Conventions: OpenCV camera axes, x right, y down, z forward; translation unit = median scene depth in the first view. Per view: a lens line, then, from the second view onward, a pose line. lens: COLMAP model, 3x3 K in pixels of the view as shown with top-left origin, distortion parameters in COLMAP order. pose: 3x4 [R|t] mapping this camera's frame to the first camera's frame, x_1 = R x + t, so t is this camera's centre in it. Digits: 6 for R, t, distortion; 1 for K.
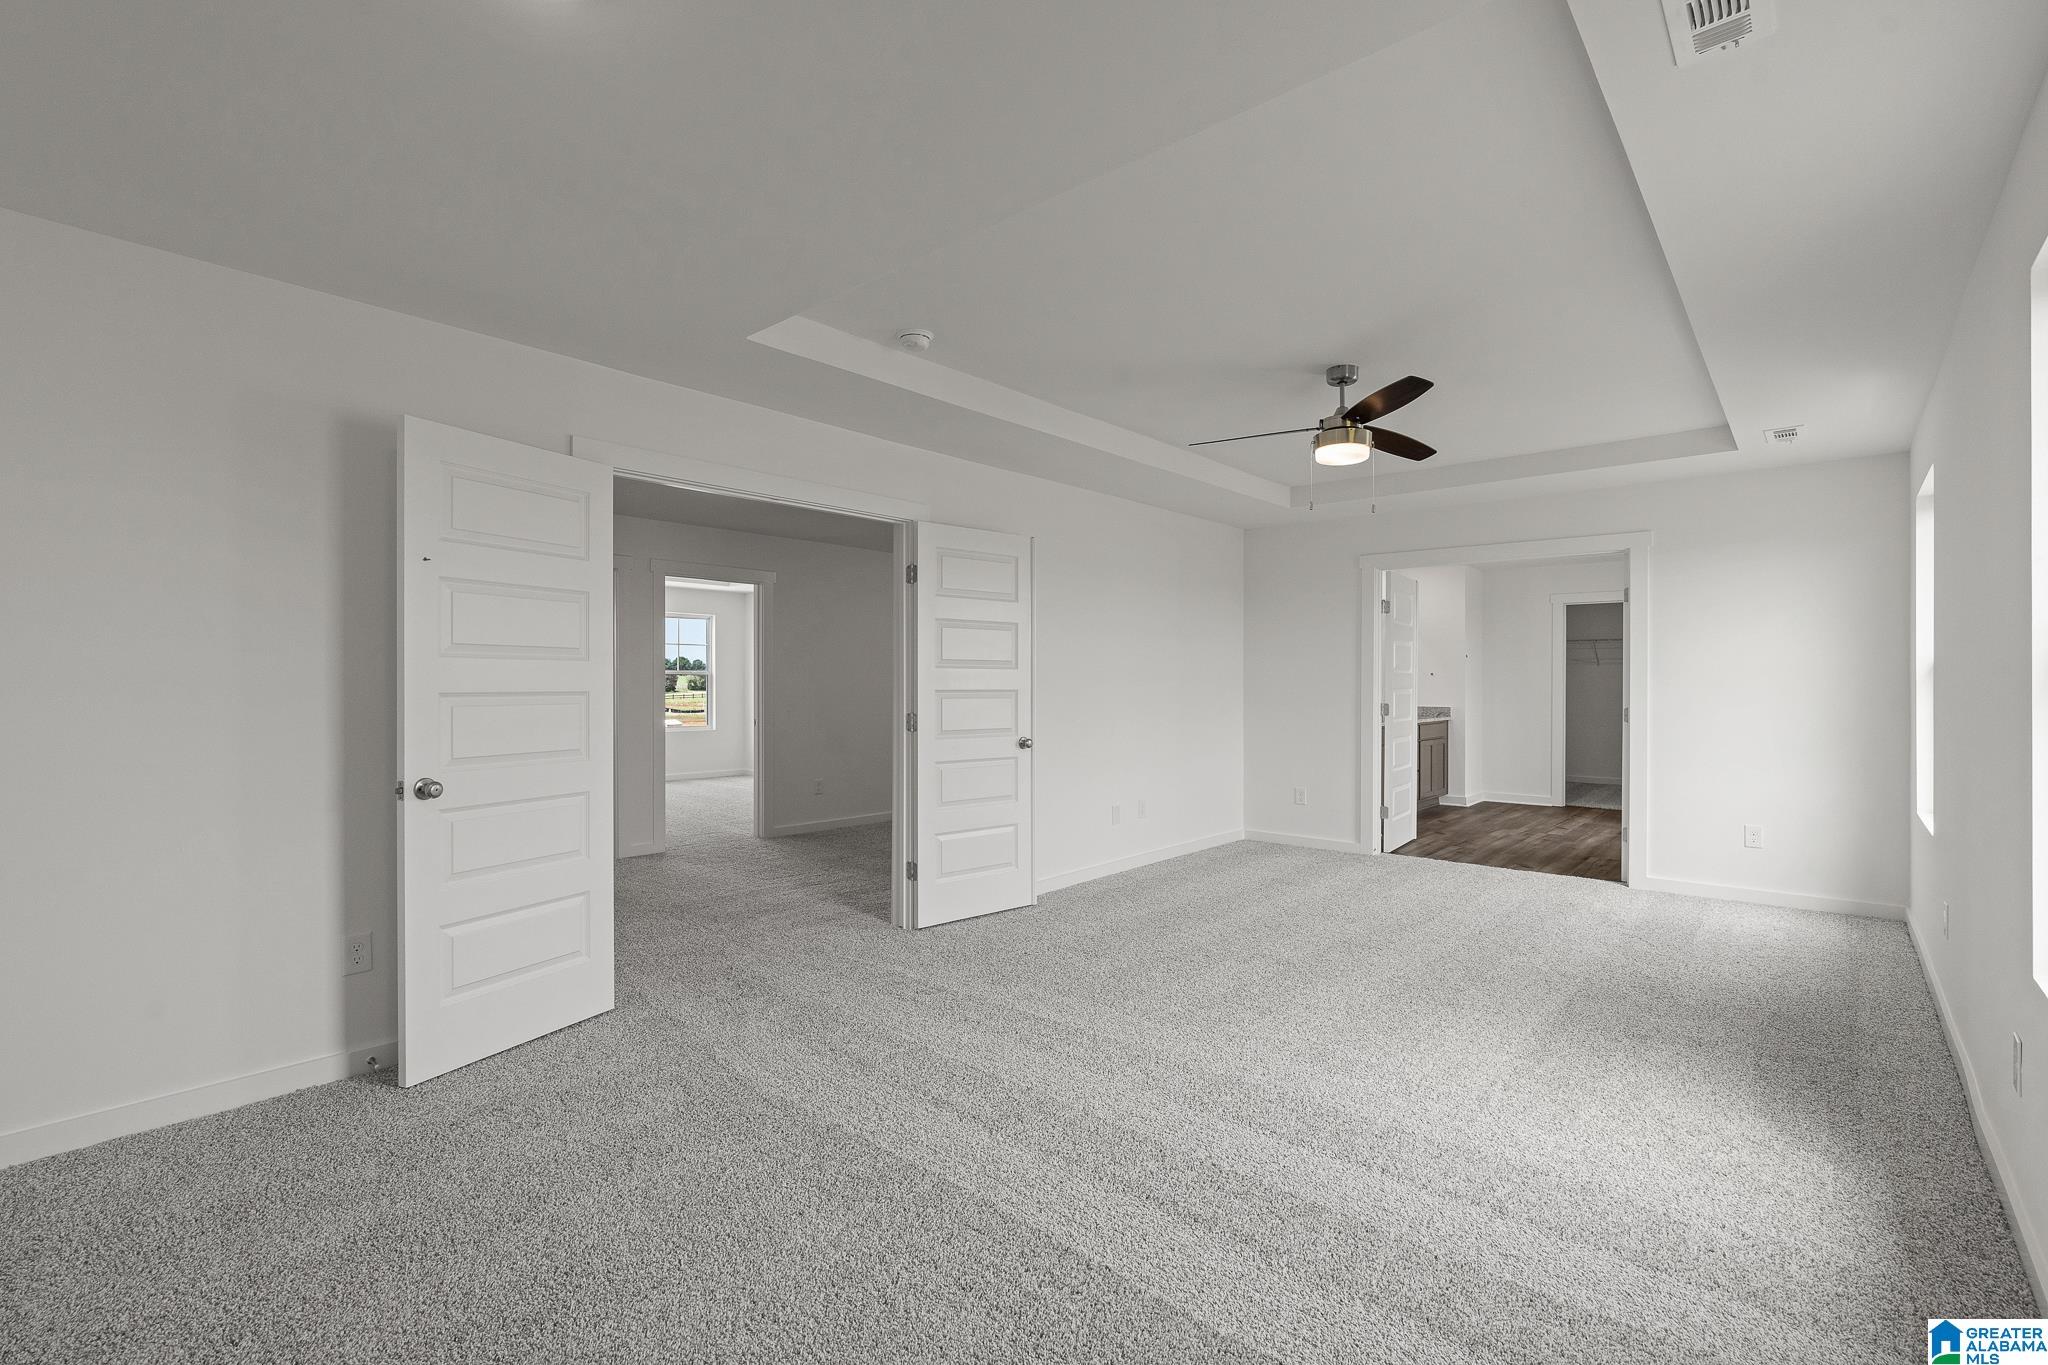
lens RADIAL K [[927.7, 0, 1034.1], [0, 927.7, 674.3], [0, 0, 1]] dist [-0.006598, 0.000774]
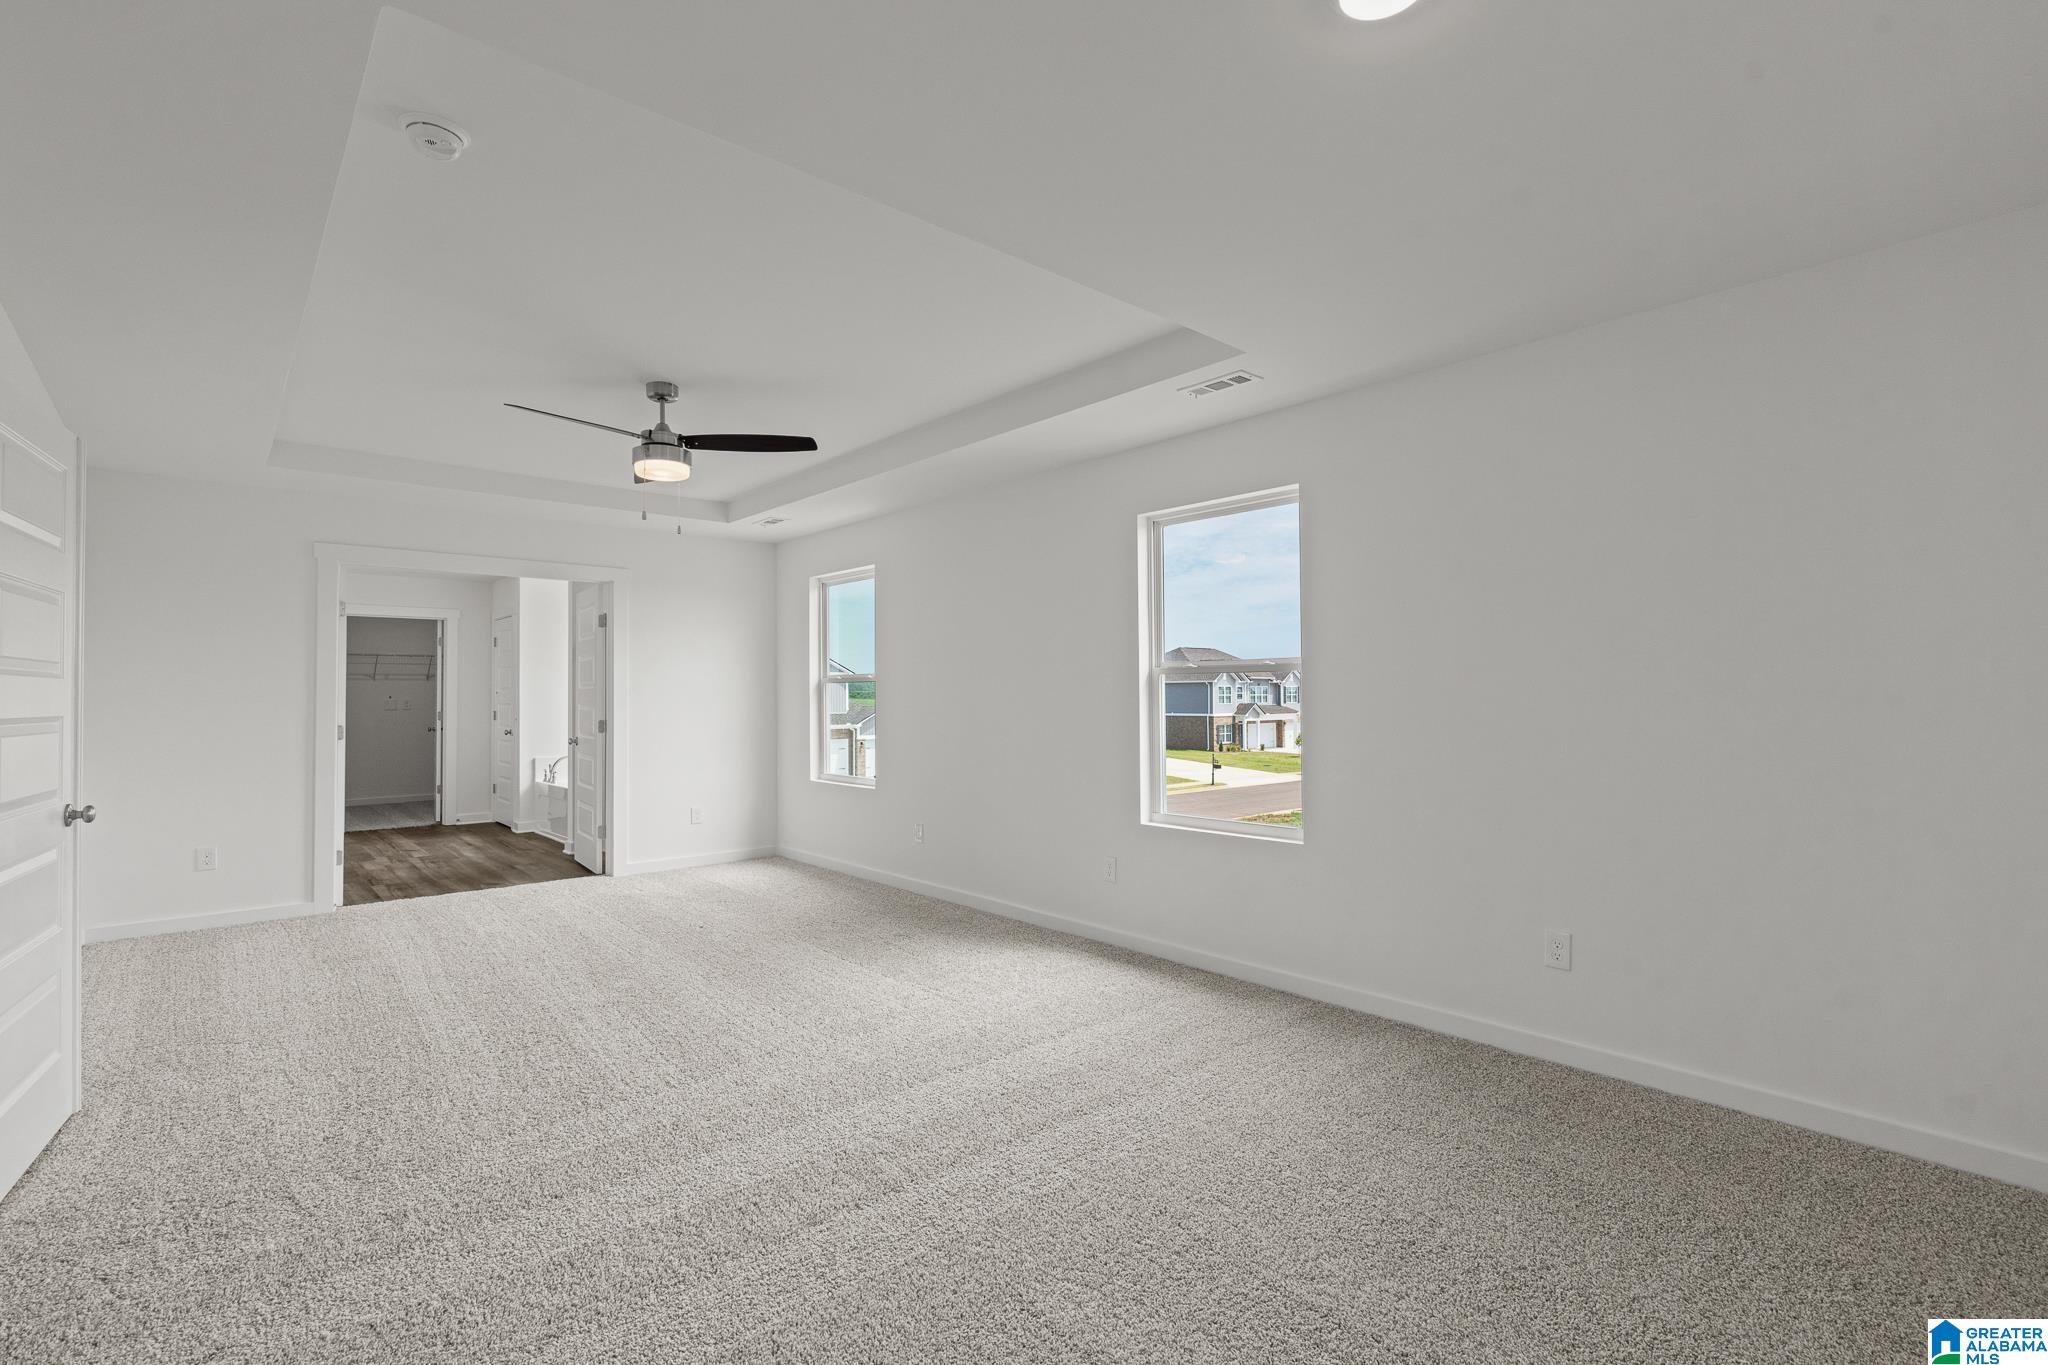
lens RADIAL K [[927.7, 0, 1034.1], [0, 927.7, 674.3], [0, 0, 1]] dist [-0.006598, 0.000774]
pose [[0.119653, 0.018245, 0.992648, -0.529700], [-0.000184, 0.999832, -0.018355, 0.000665], [-0.992816, 0.002013, 0.119636, 0.419901]]
